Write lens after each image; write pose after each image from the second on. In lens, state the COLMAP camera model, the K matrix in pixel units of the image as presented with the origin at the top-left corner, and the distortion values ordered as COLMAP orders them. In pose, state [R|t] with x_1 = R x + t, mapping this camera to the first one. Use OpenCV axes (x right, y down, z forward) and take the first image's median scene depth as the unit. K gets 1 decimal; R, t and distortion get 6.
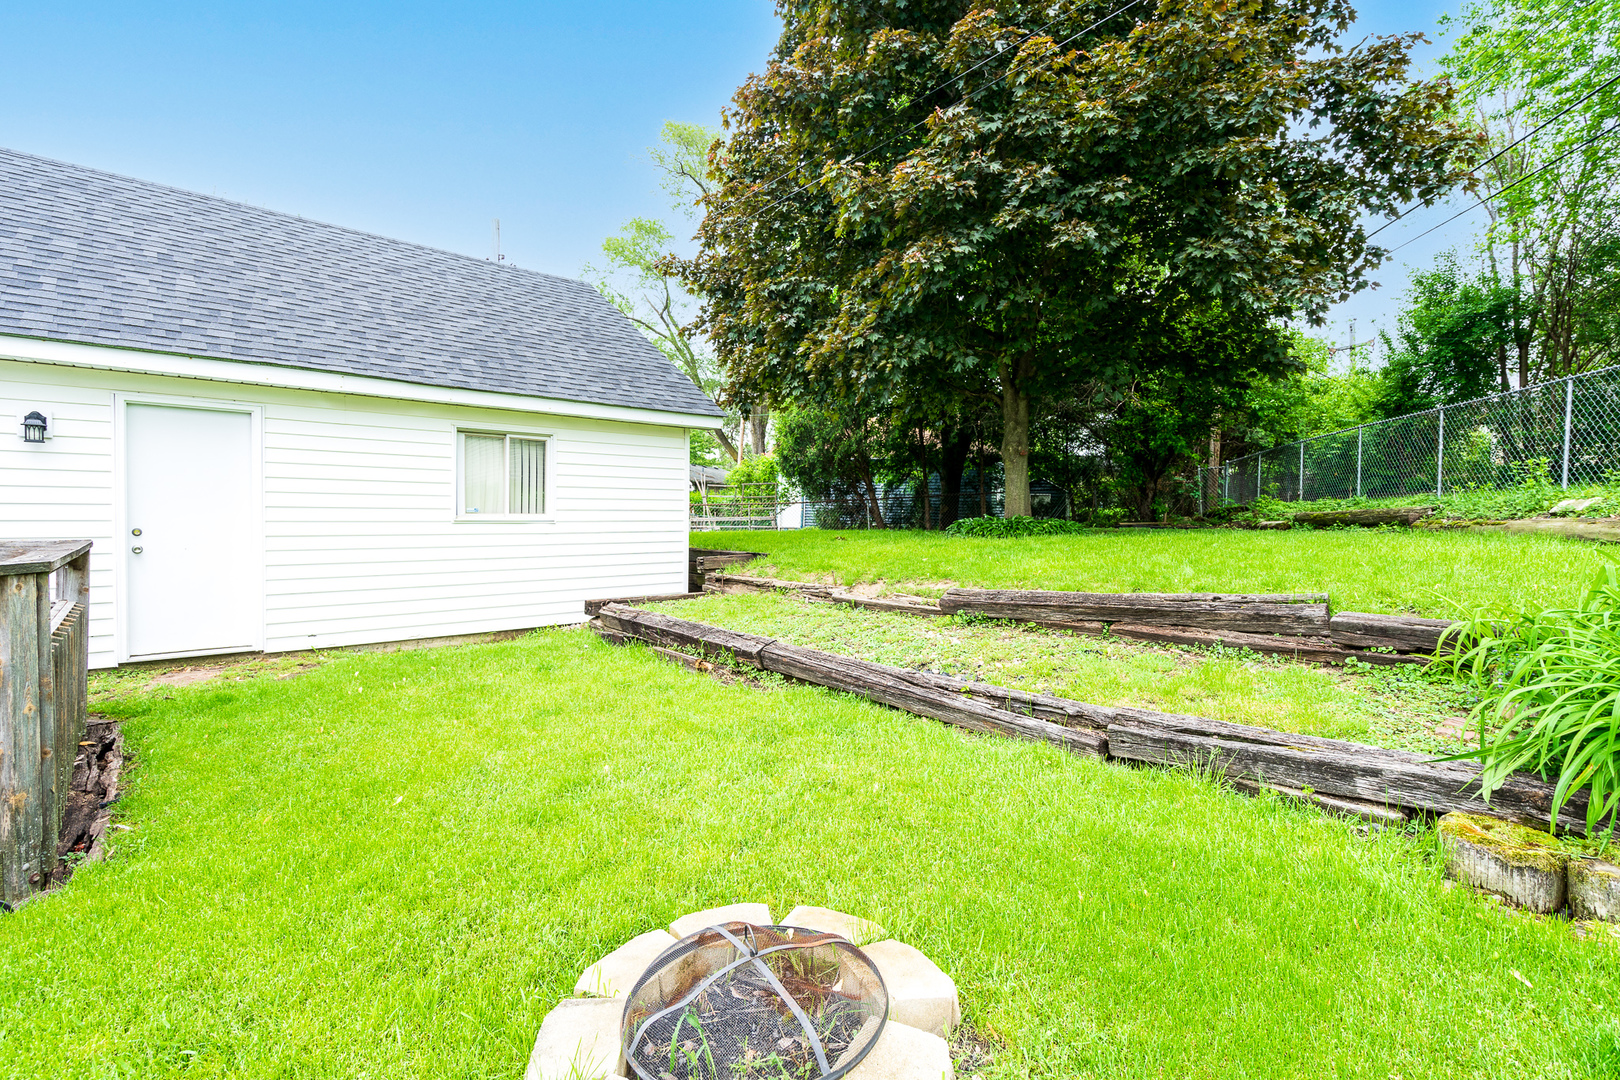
lens RADIAL K [[771.1, 0, 821.1], [0, 771.1, 537.9], [0, 0, 1]] dist [0.003620, -0.001268]
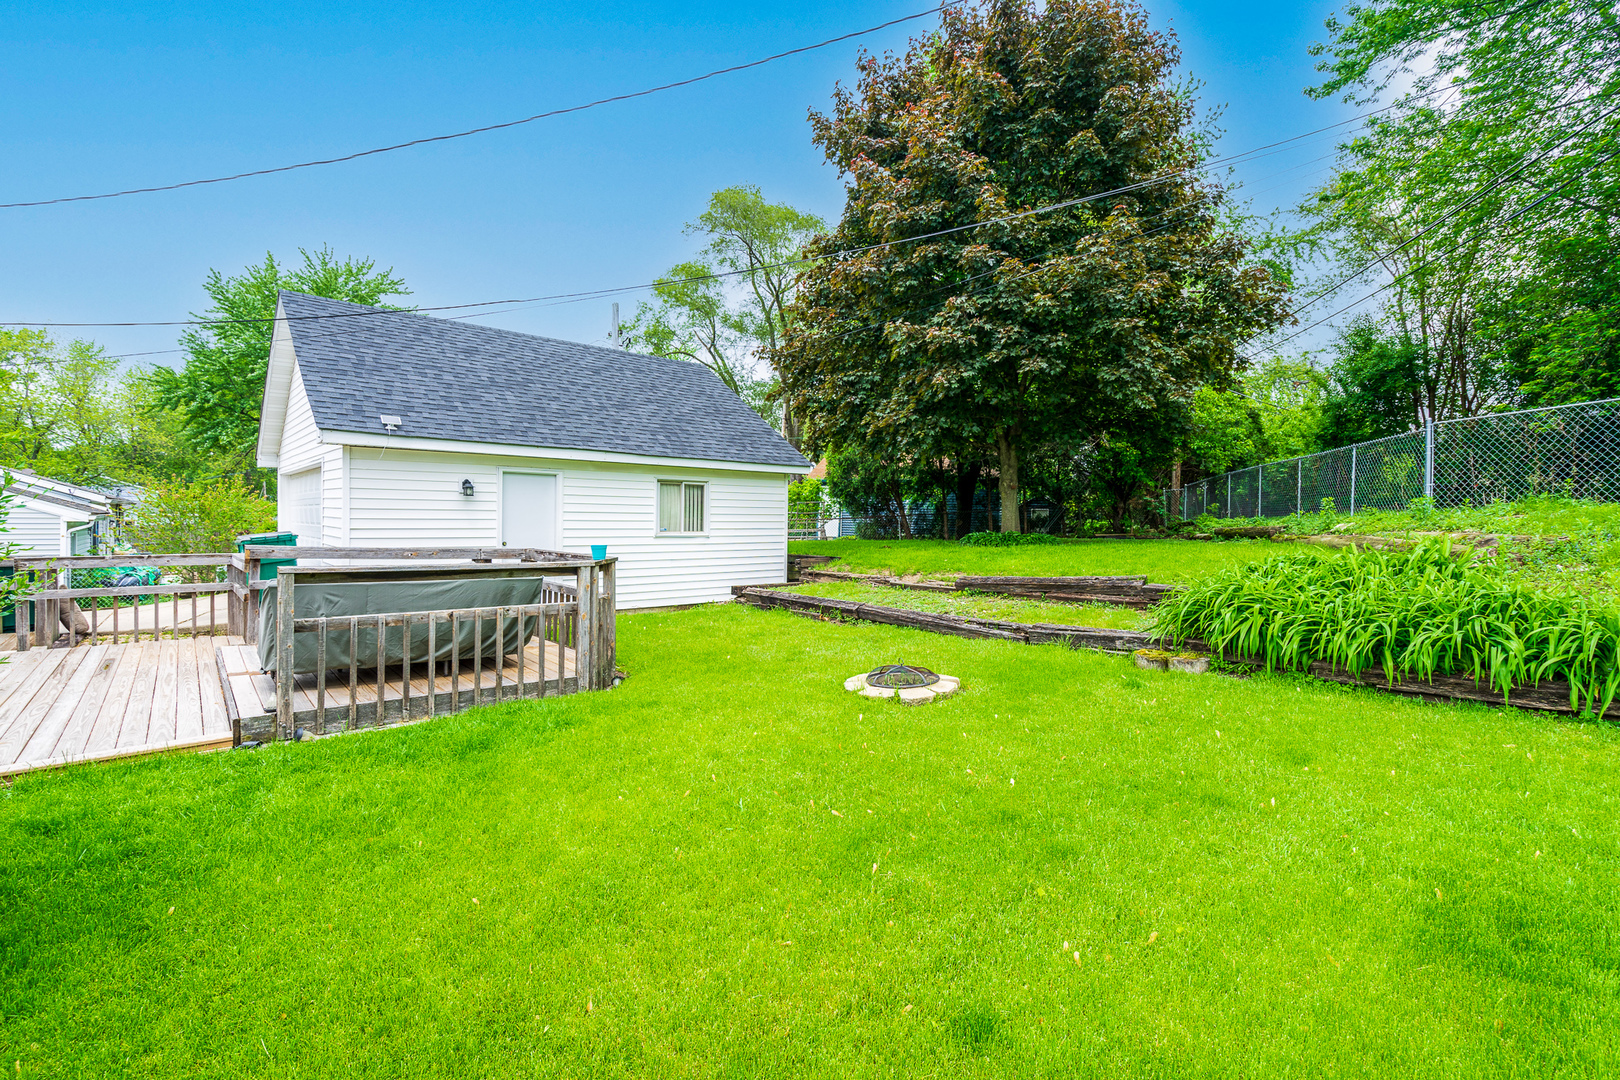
lens RADIAL K [[771.1, 0, 816.1], [0, 771.1, 534.7], [0, 0, 1]] dist [0.003620, -0.001268]
pose [[0.999612, -0.000464, -0.027856, -0.090468], [0.000108, 0.999918, -0.012792, -0.004745], [0.027859, 0.012784, 0.999530, -0.609579]]
